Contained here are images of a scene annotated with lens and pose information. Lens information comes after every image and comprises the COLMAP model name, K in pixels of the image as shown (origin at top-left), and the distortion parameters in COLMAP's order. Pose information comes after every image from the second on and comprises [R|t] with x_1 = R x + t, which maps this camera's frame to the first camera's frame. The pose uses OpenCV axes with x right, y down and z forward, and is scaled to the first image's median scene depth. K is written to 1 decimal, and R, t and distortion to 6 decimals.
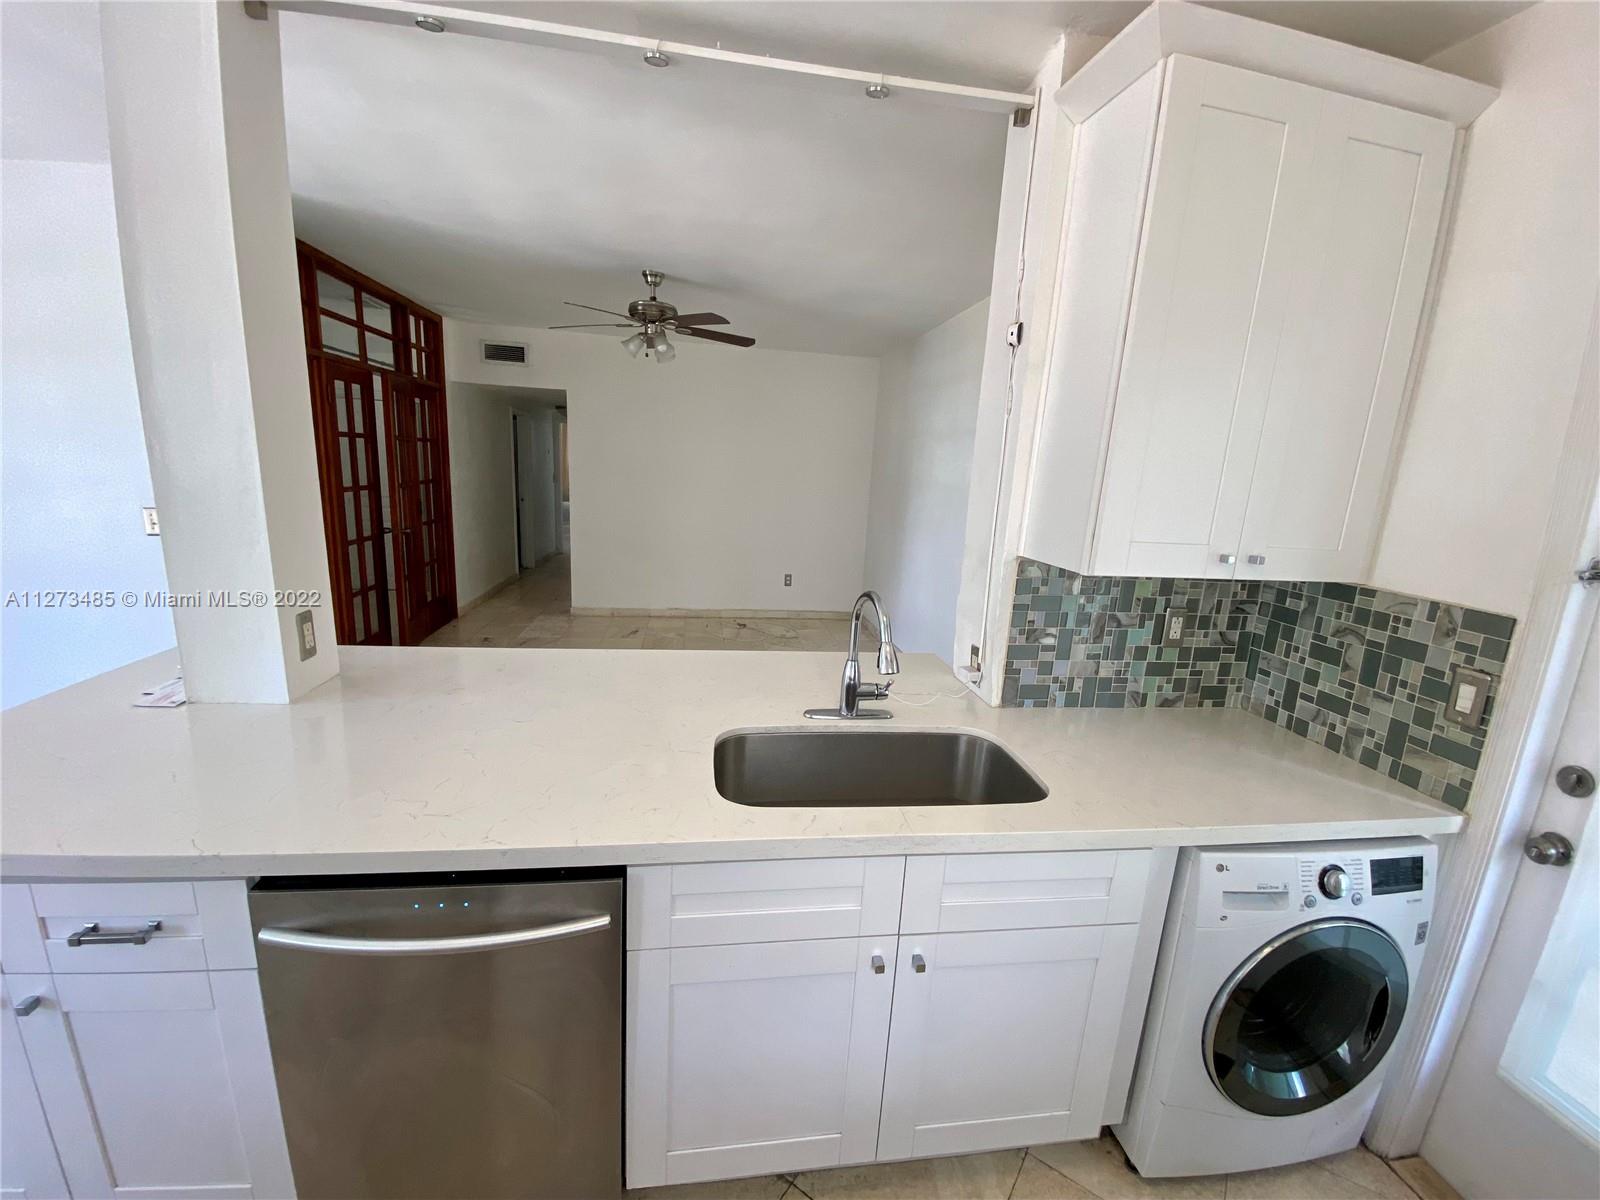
lens RADIAL K [[651.5, 0, 795.0], [0, 651.5, 593.1], [0, 0, 1]] dist [0.000482, -0.011643]
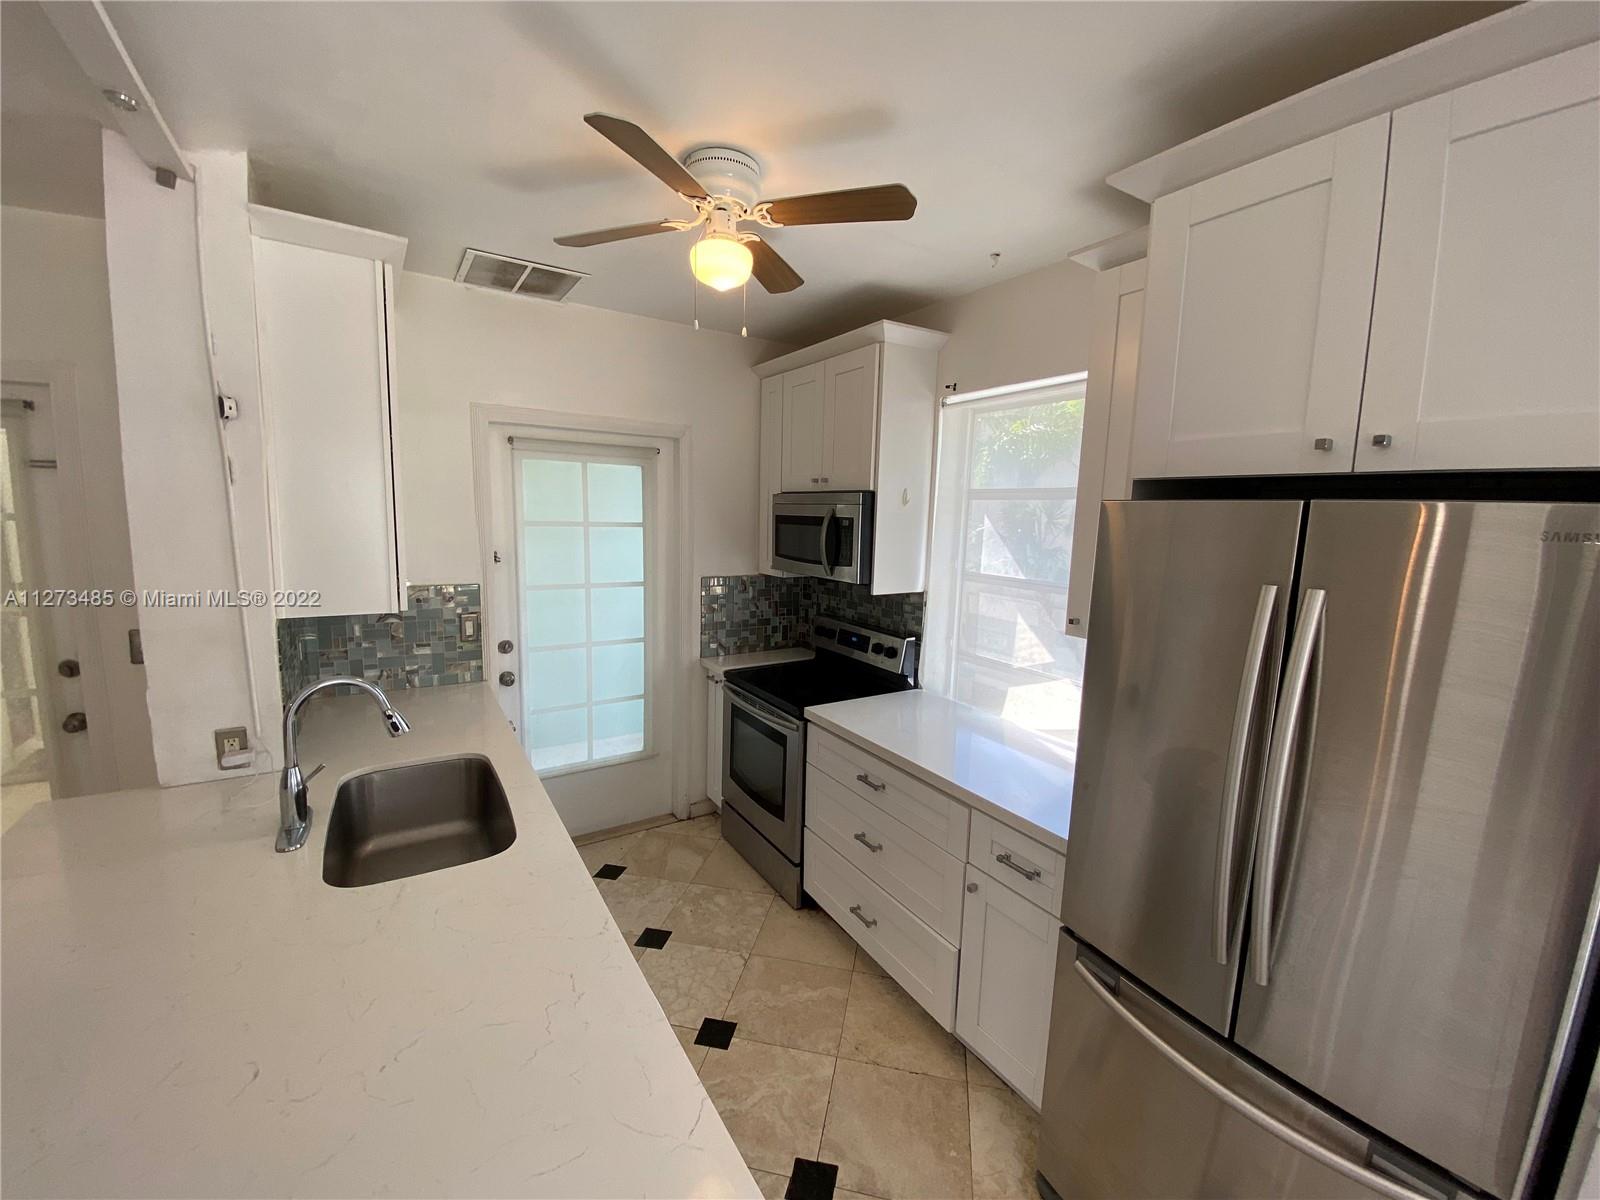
lens RADIAL K [[645.4, 0, 803.5], [0, 645.4, 598.6], [0, 0, 1]] dist [0.024546, -0.021677]
pose [[-0.403972, -0.178329, 0.897221, -0.310302], [0.143009, 0.956443, 0.254489, -0.076106], [-0.903524, 0.231117, -0.360874, 0.200343]]
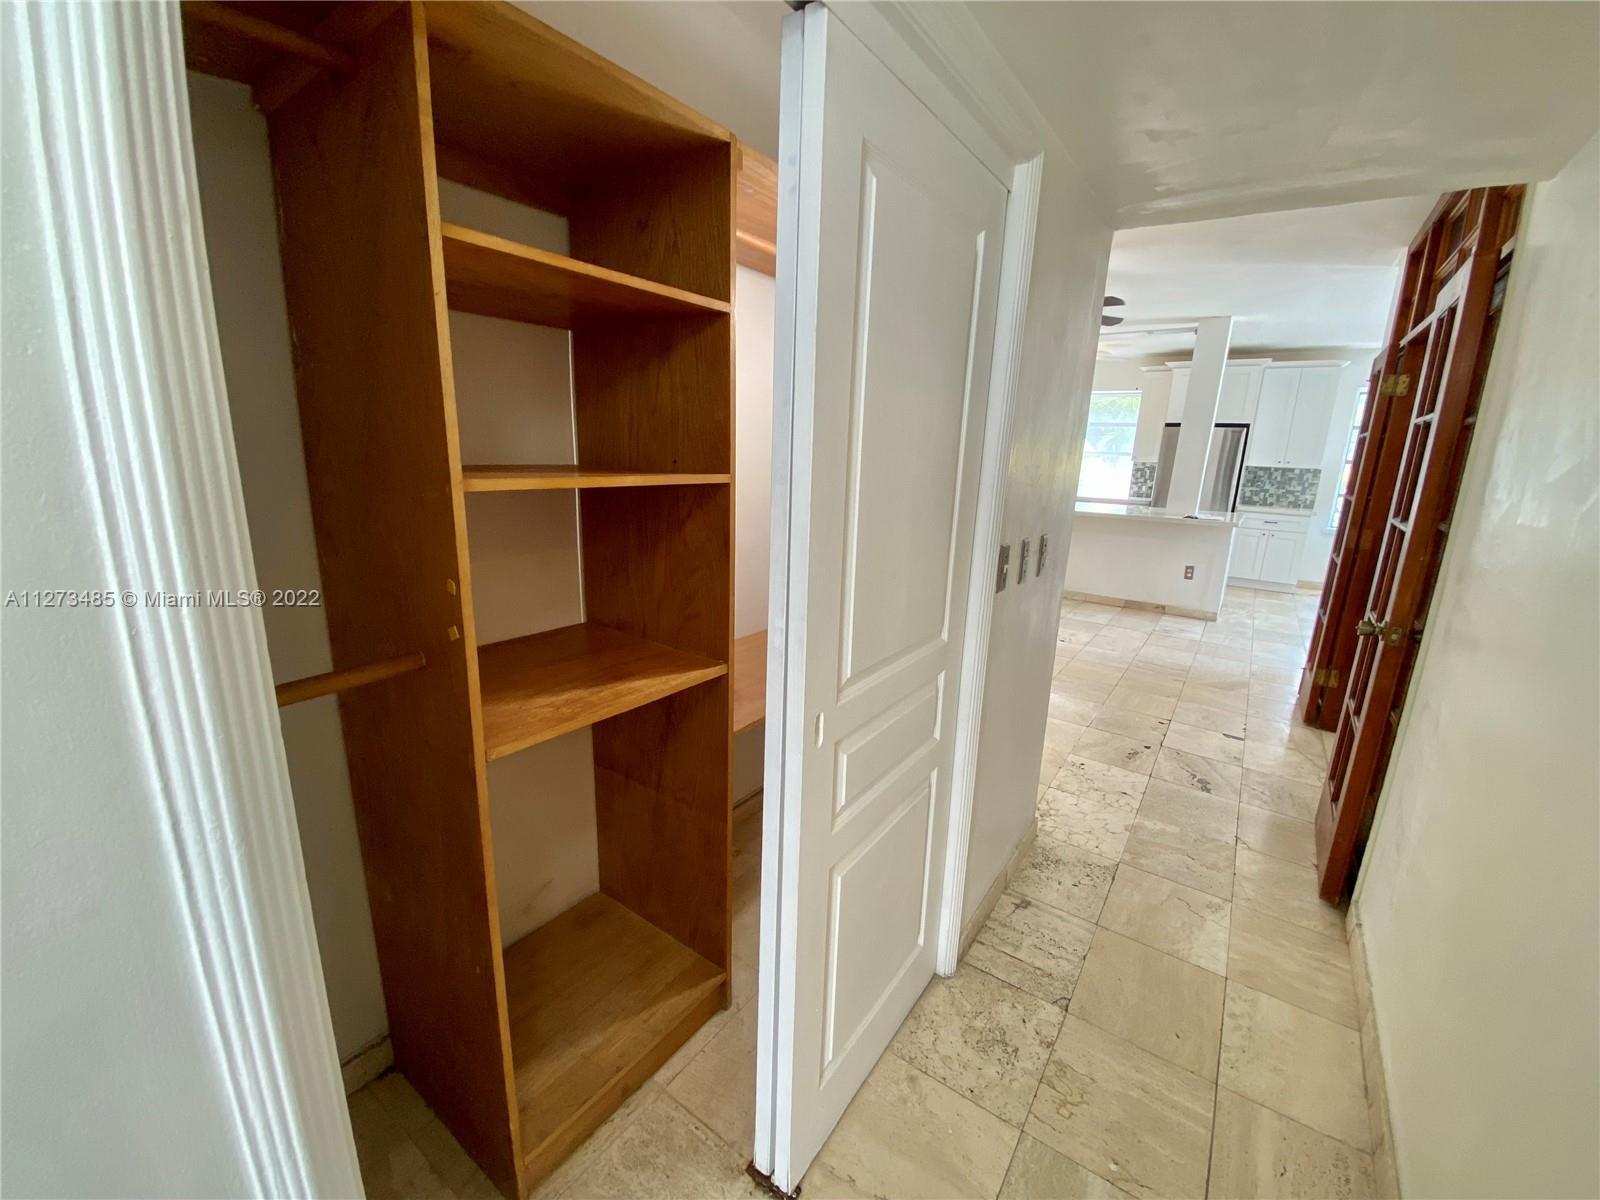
lens RADIAL K [[645.4, 0, 803.5], [0, 645.4, 598.6], [0, 0, 1]] dist [0.024546, -0.021677]
pose [[-0.722498, -0.226779, 0.653122, -0.538780], [0.078072, 0.911870, 0.402987, -0.308765], [-0.686951, 0.342148, -0.641118, 1.495649]]
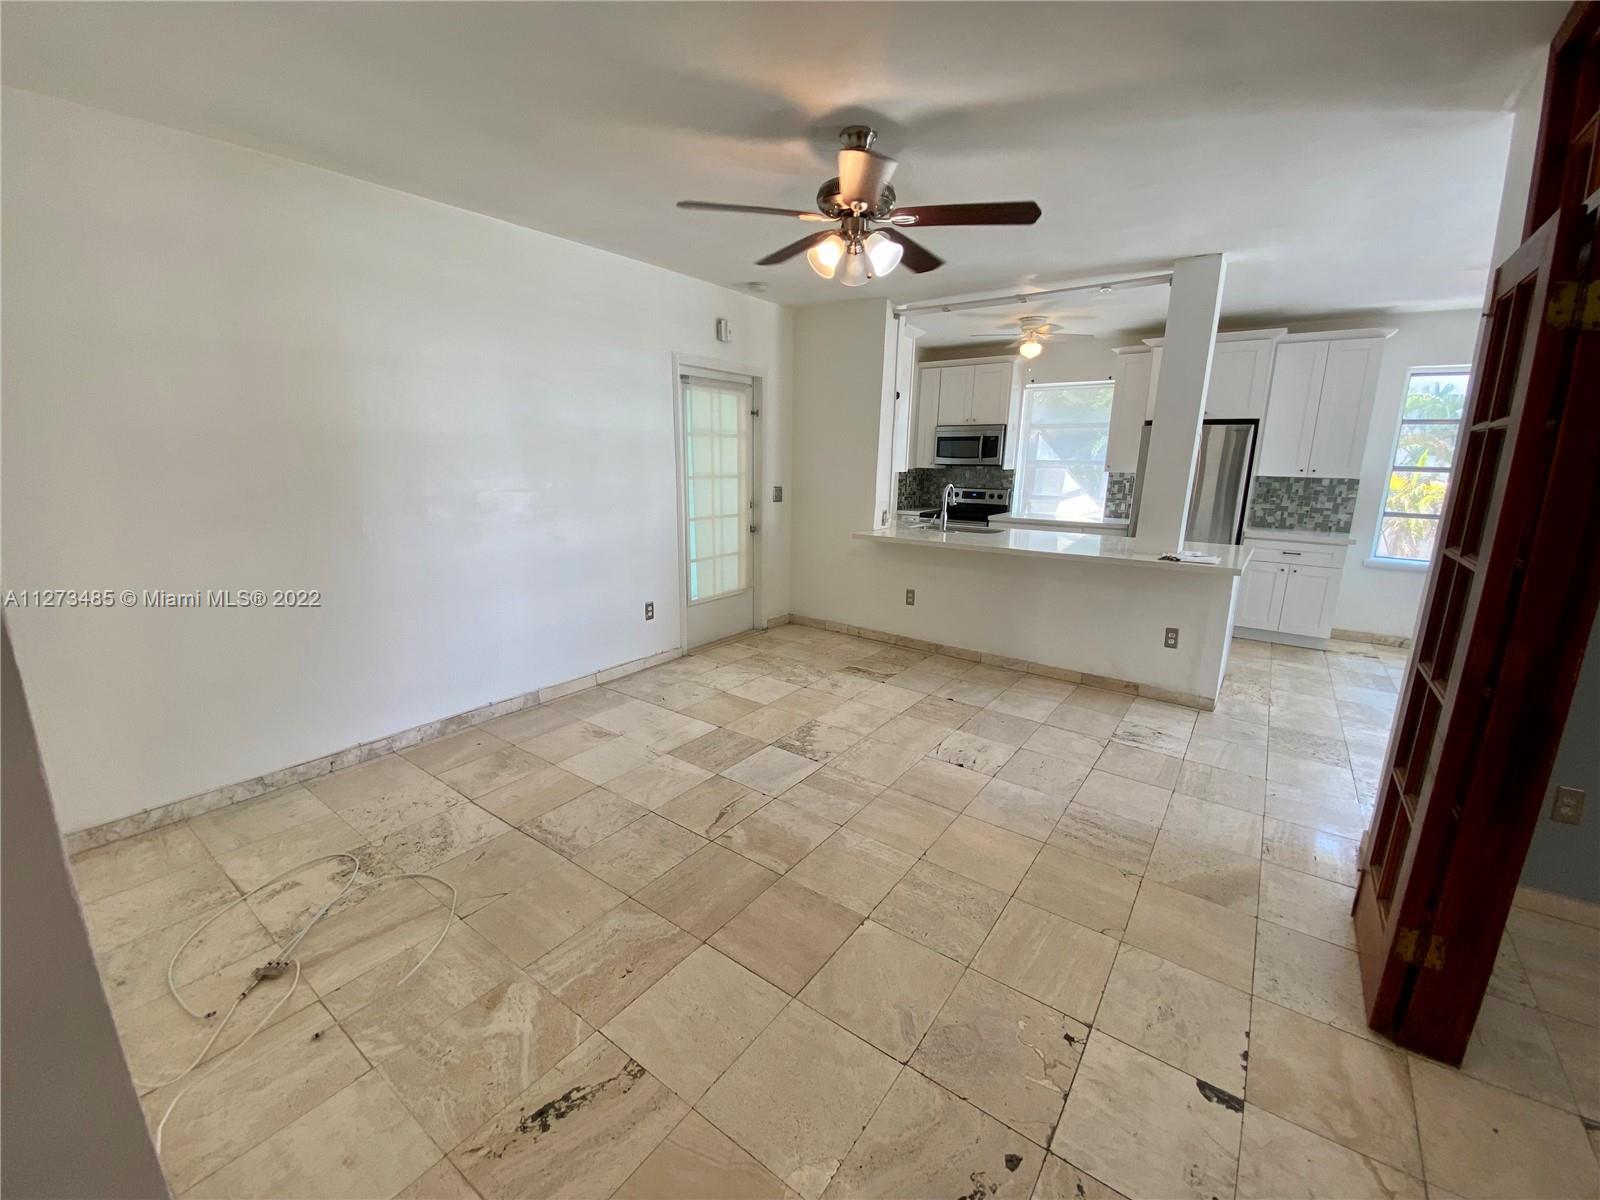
lens RADIAL K [[645.4, 0, 803.5], [0, 645.4, 598.6], [0, 0, 1]] dist [0.024546, -0.021677]
pose [[-0.711191, -0.206544, 0.671972, -0.474990], [0.099481, 0.916678, 0.387047, -0.227967], [-0.695924, 0.342113, -0.631386, 1.084611]]
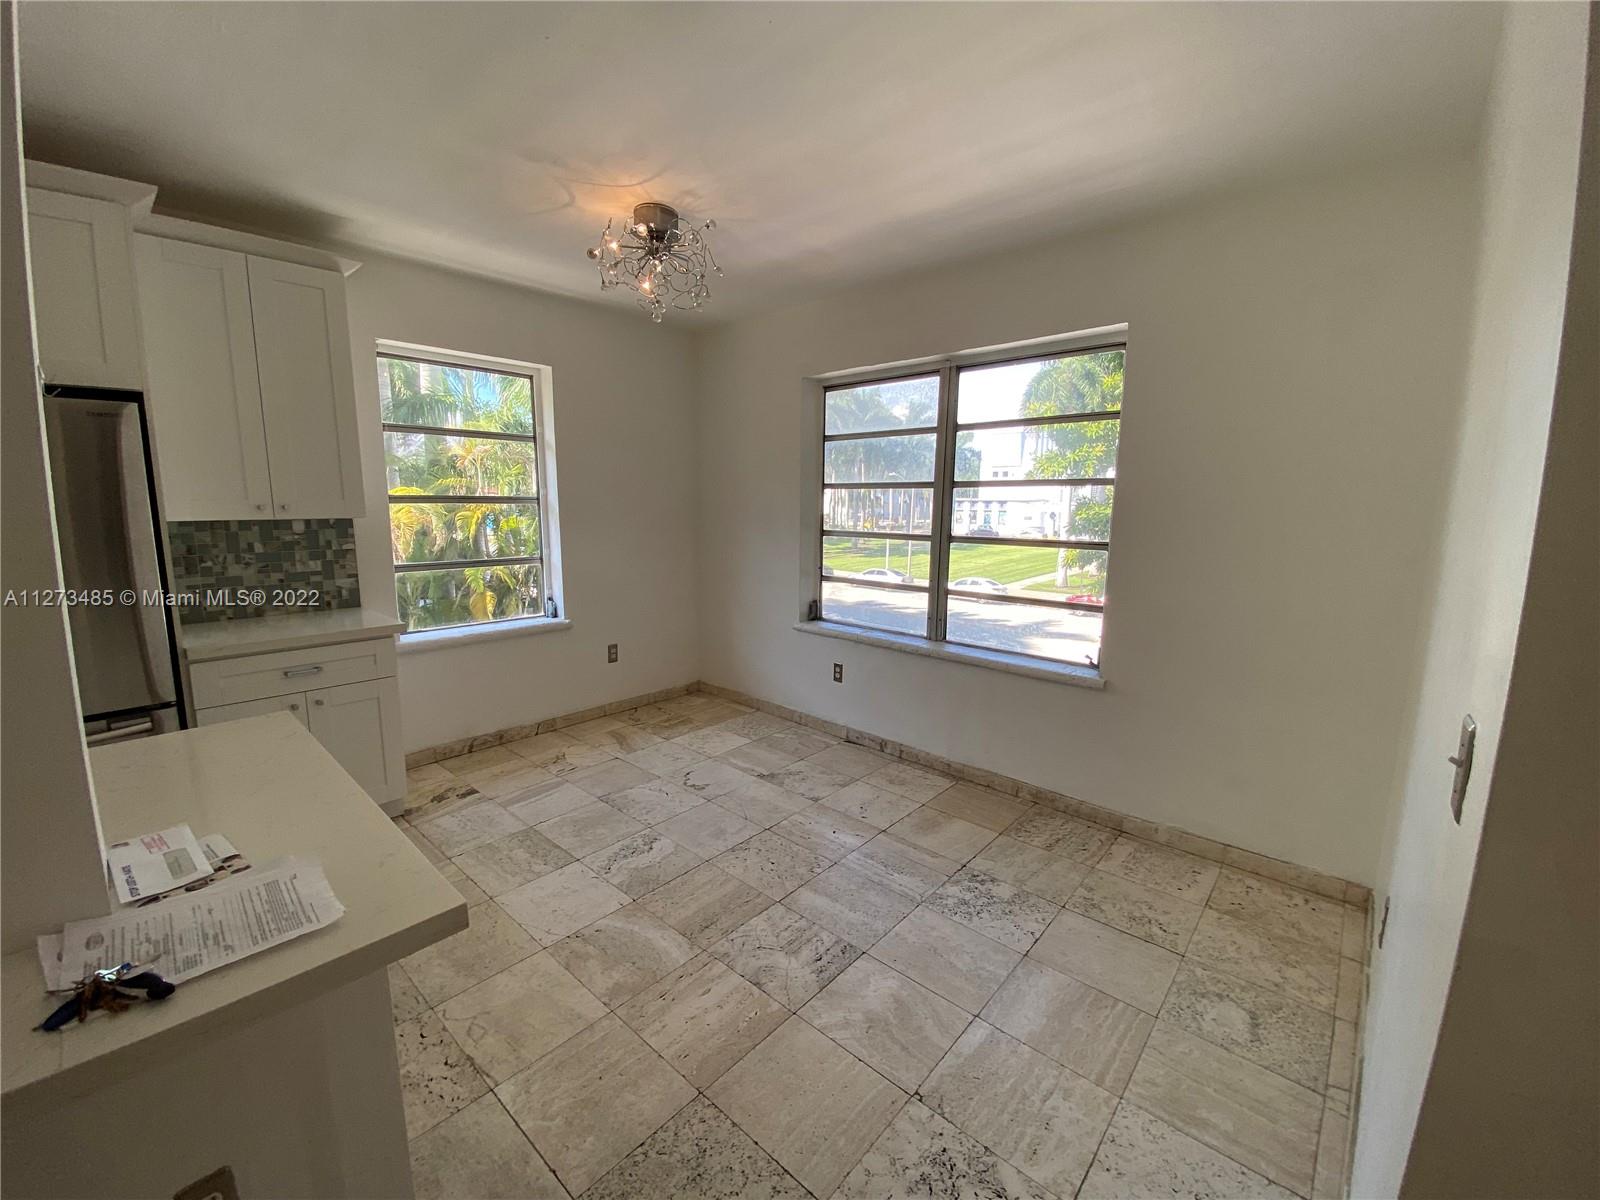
lens RADIAL K [[645.4, 0, 803.5], [0, 645.4, 598.6], [0, 0, 1]] dist [0.024546, -0.021677]
pose [[-0.765137, 0.045977, -0.642224, -0.309825], [-0.178611, 0.943145, 0.280315, -0.101254], [0.618599, 0.329187, -0.713422, 0.522912]]
